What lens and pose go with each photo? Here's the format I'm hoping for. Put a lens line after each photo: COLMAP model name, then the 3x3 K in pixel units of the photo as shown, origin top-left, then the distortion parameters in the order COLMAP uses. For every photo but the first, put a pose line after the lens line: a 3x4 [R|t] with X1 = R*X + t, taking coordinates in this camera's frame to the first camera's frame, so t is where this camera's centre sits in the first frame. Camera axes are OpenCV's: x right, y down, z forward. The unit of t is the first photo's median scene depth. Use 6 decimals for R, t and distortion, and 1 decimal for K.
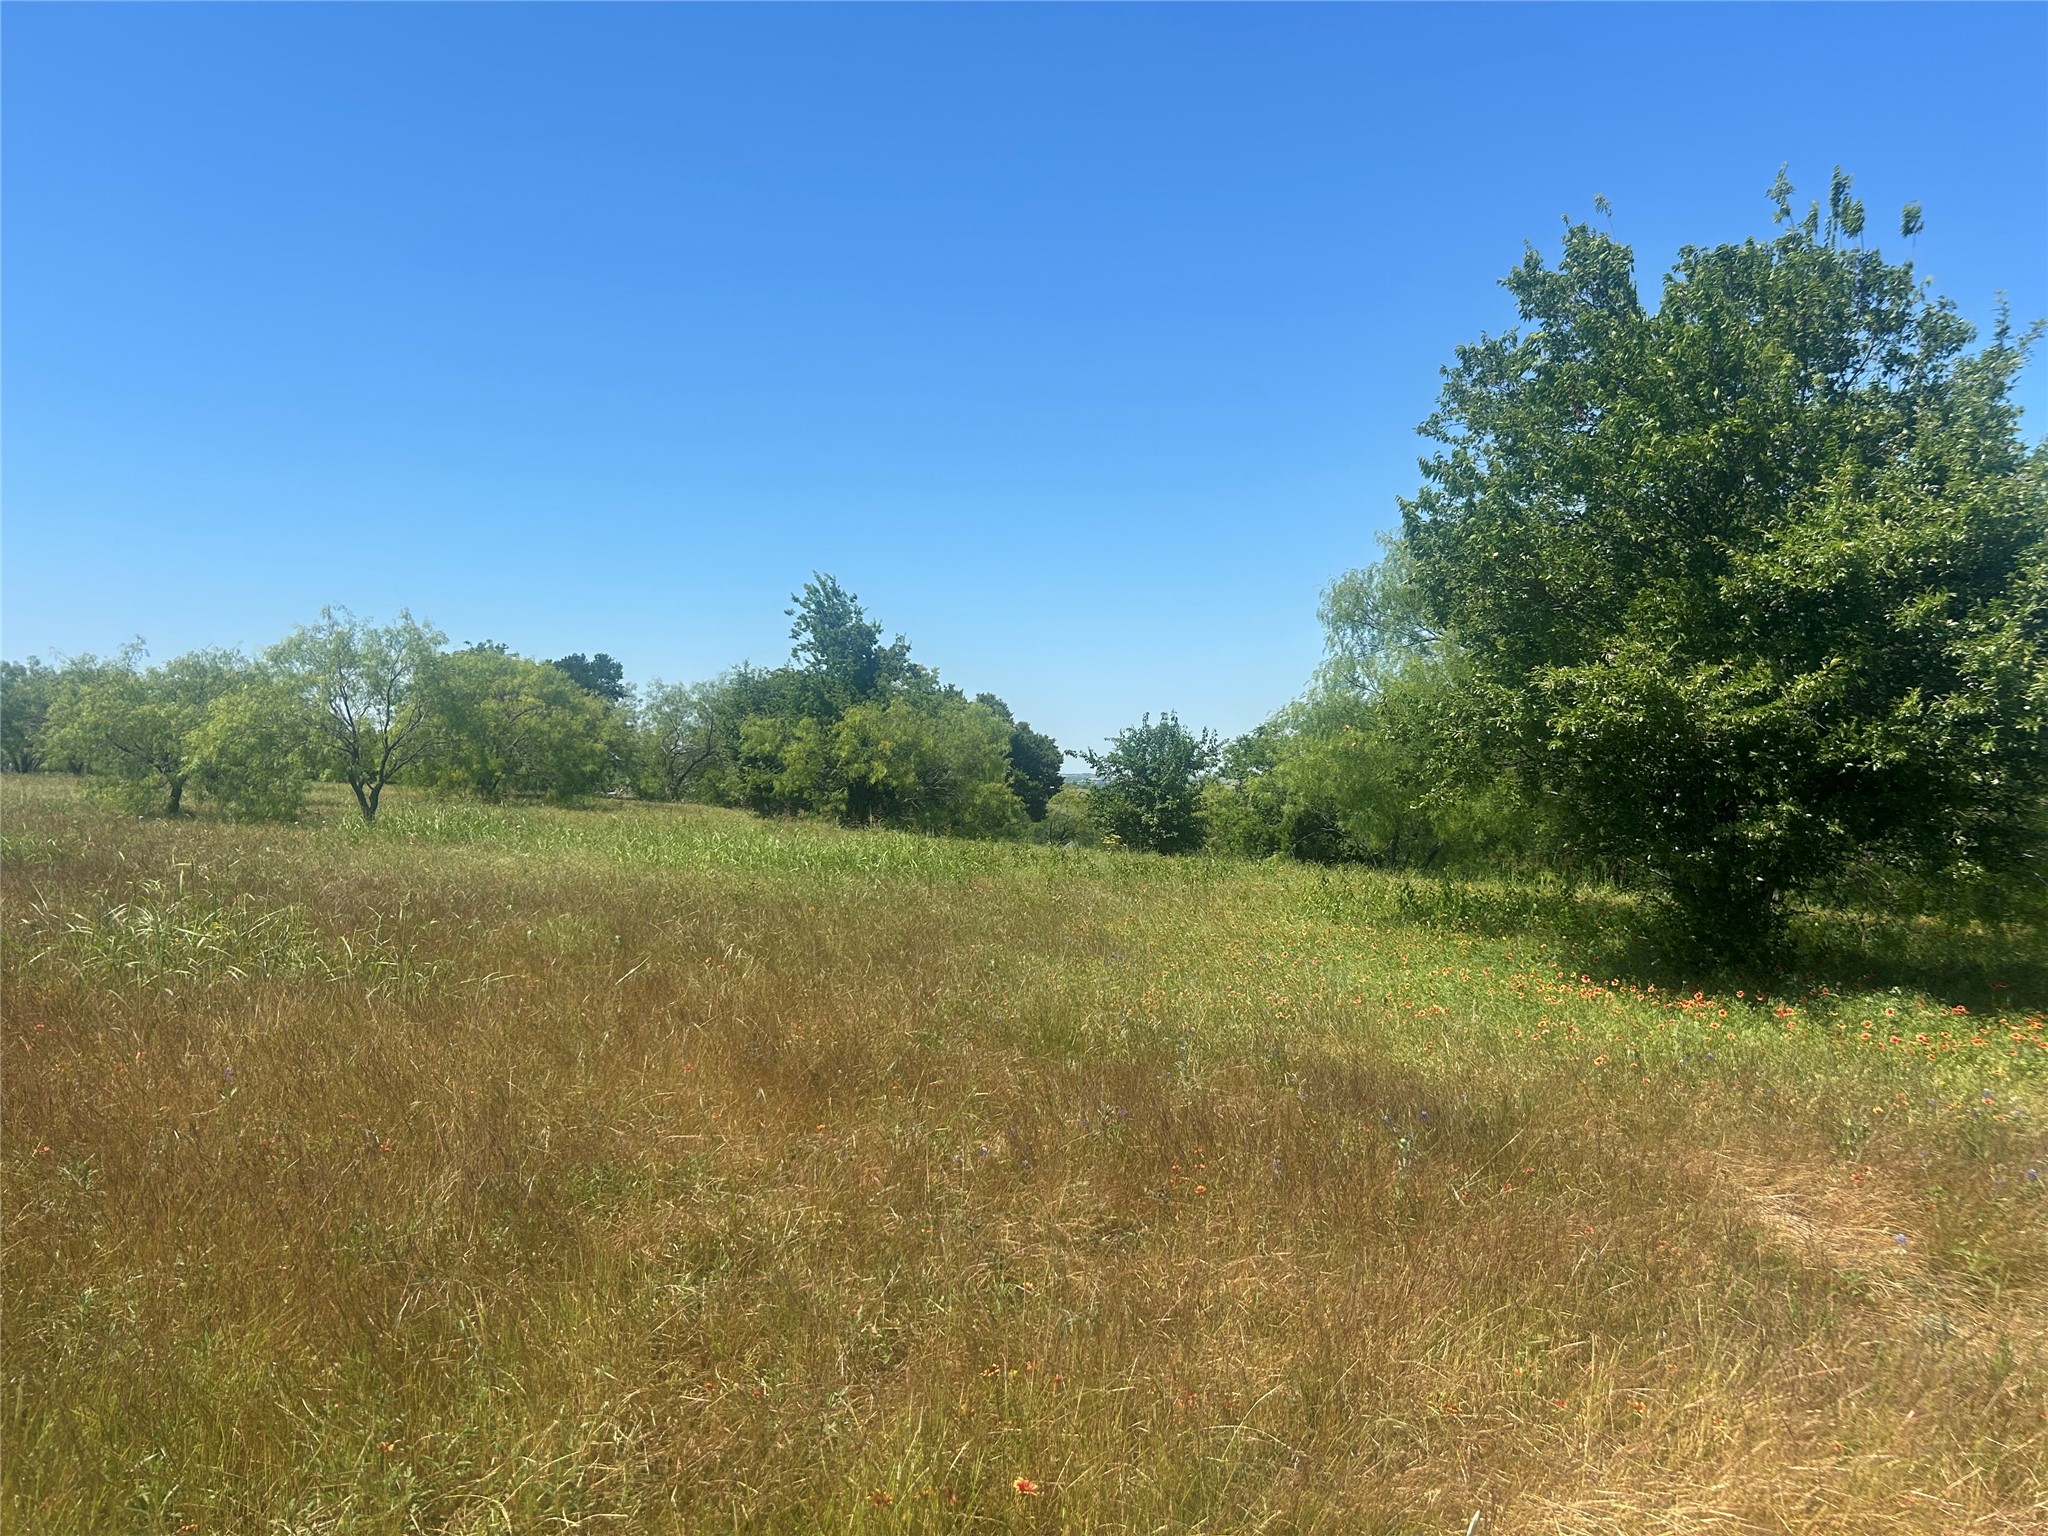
lens RADIAL K [[1482.7, 0, 1028.9], [0, 1482.7, 769.4], [0, 0, 1]] dist [-0.014333, -0.003636]
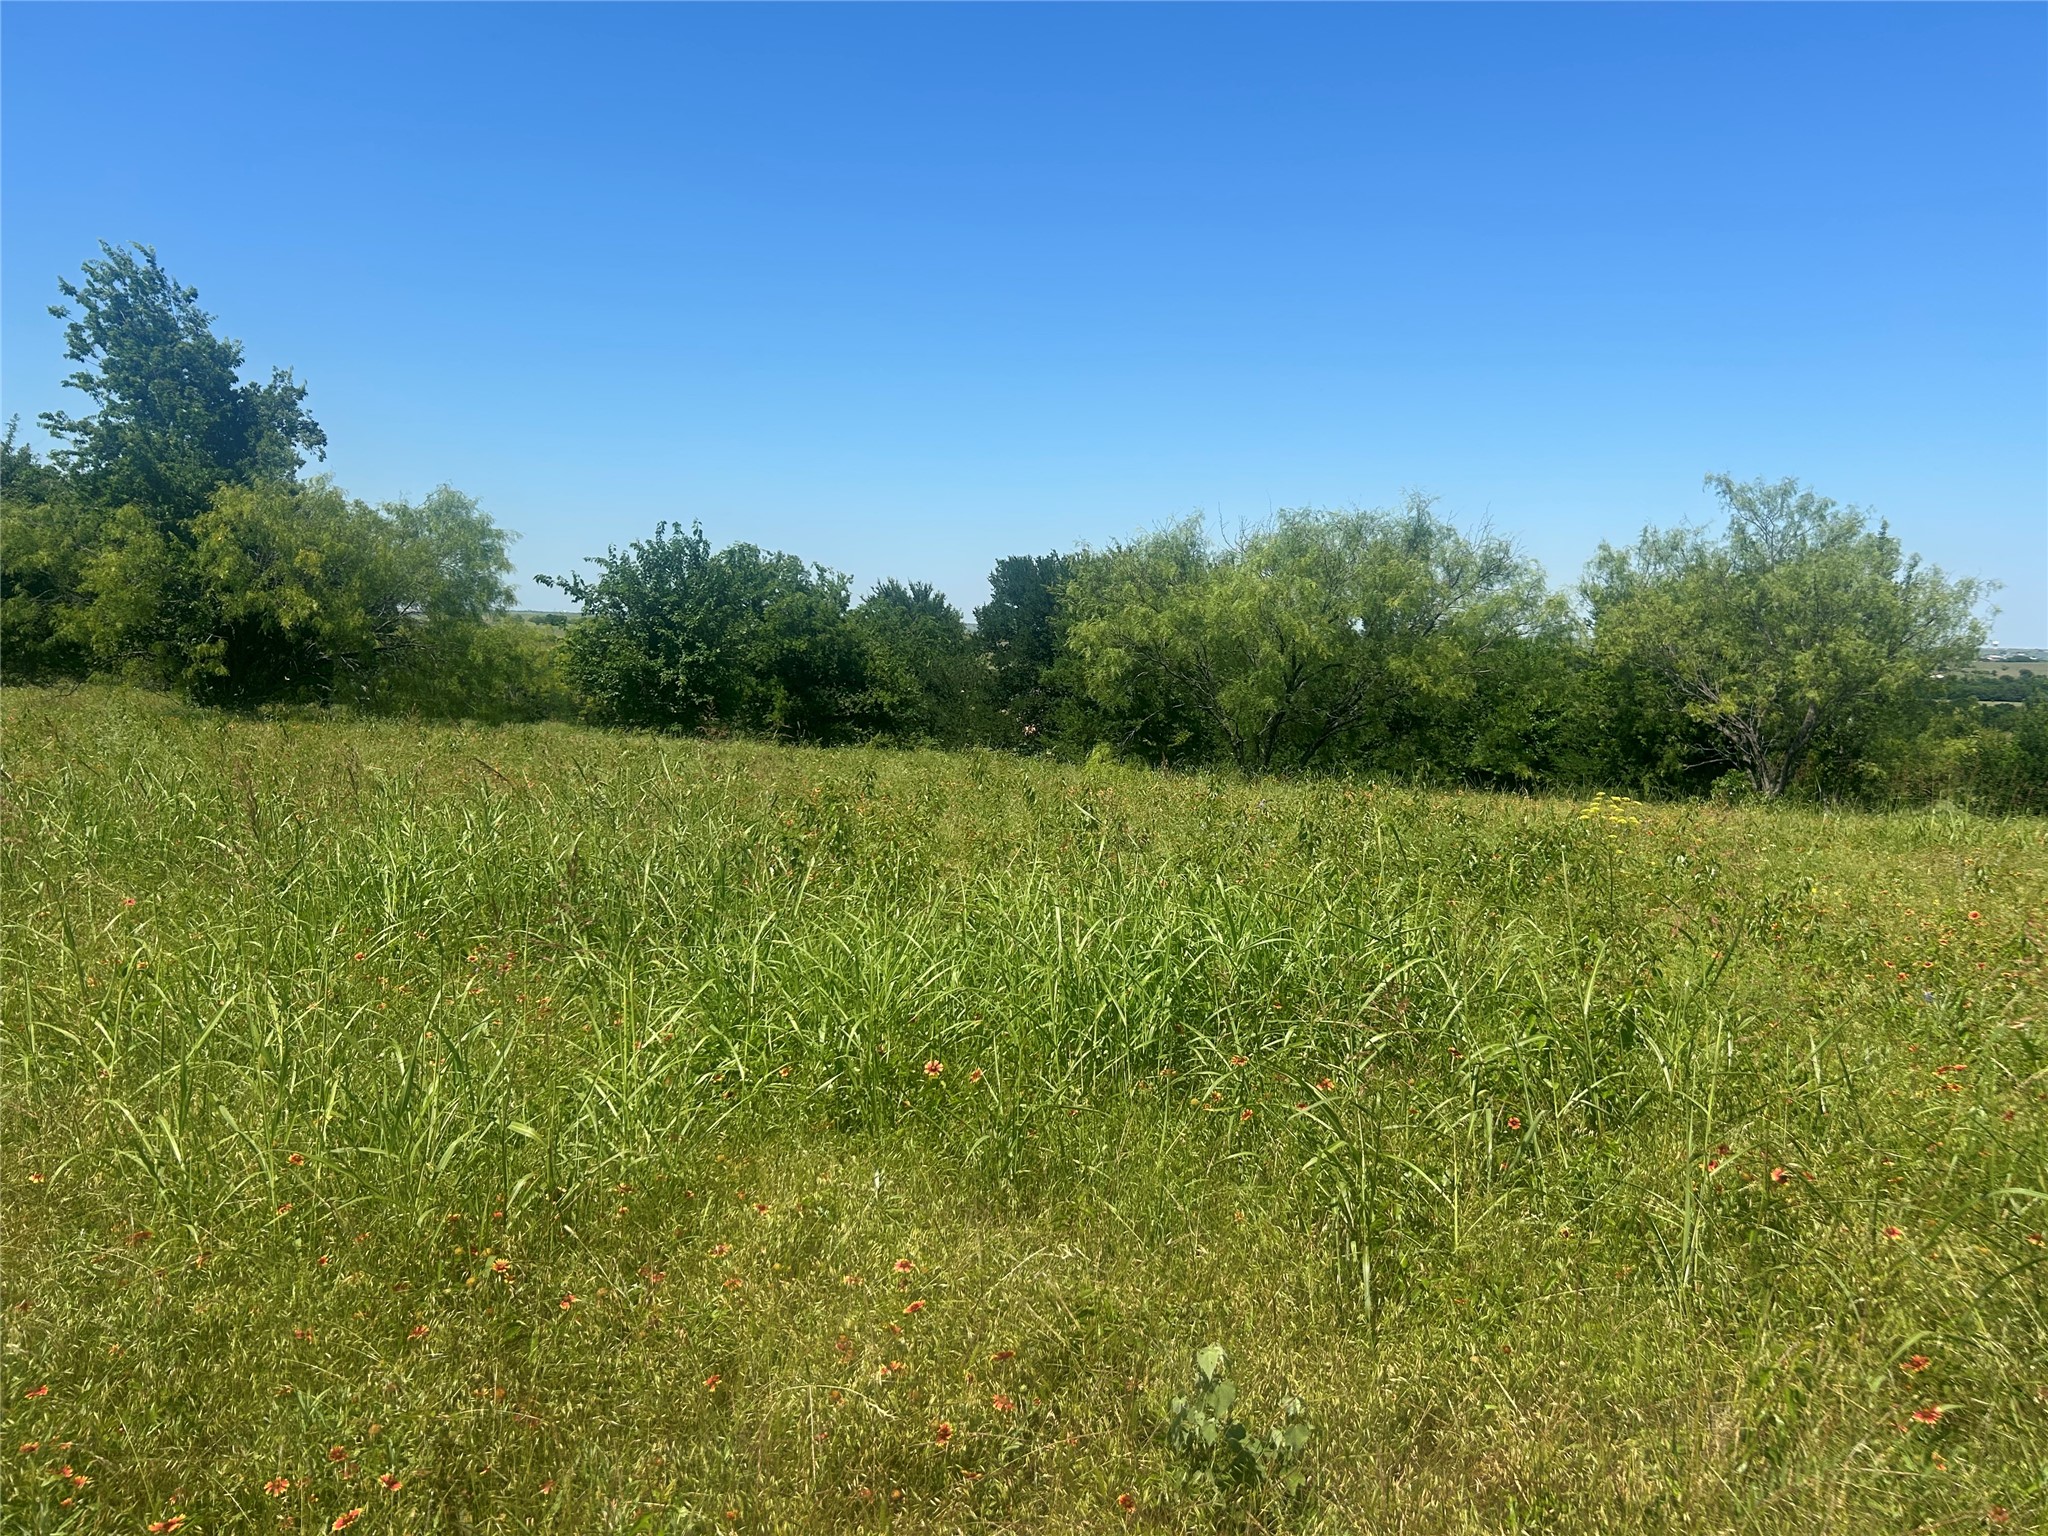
lens RADIAL K [[1482.7, 0, 1008.2], [0, 1482.7, 782.4], [0, 0, 1]] dist [-0.014333, -0.003636]
pose [[0.883115, -0.044536, 0.467037, -0.112775], [-0.011636, 0.993099, 0.116702, -0.000316], [-0.469012, -0.108496, 0.876503, 0.338192]]
